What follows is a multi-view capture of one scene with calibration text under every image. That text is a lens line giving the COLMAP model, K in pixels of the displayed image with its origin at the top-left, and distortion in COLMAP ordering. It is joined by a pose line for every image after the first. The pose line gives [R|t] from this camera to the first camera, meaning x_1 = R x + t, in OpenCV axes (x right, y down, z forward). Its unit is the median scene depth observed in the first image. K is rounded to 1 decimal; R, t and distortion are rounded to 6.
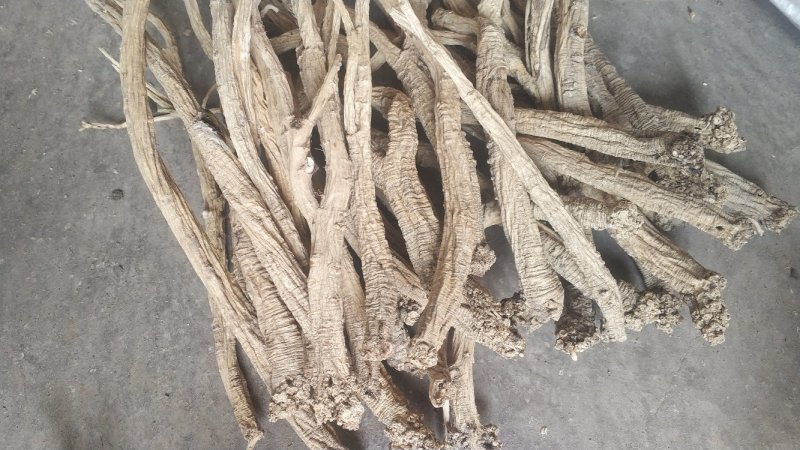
lens RADIAL K [[657.4, 0, 387.0], [0, 657.4, 226.0], [0, 0, 1]] dist [0.134778, -0.363578]
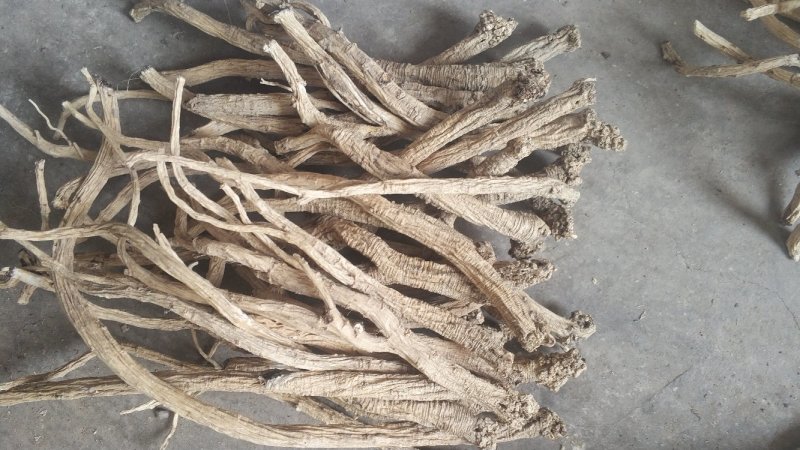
lens RADIAL K [[644.4, 0, 388.0], [0, 644.4, 220.3], [0, 0, 1]] dist [0.141470, -0.302035]
pose [[0.566047, -0.814426, 0.127673, -0.073307], [0.781657, 0.579448, 0.230765, -0.422126], [-0.261921, -0.030828, 0.964597, -0.168588]]
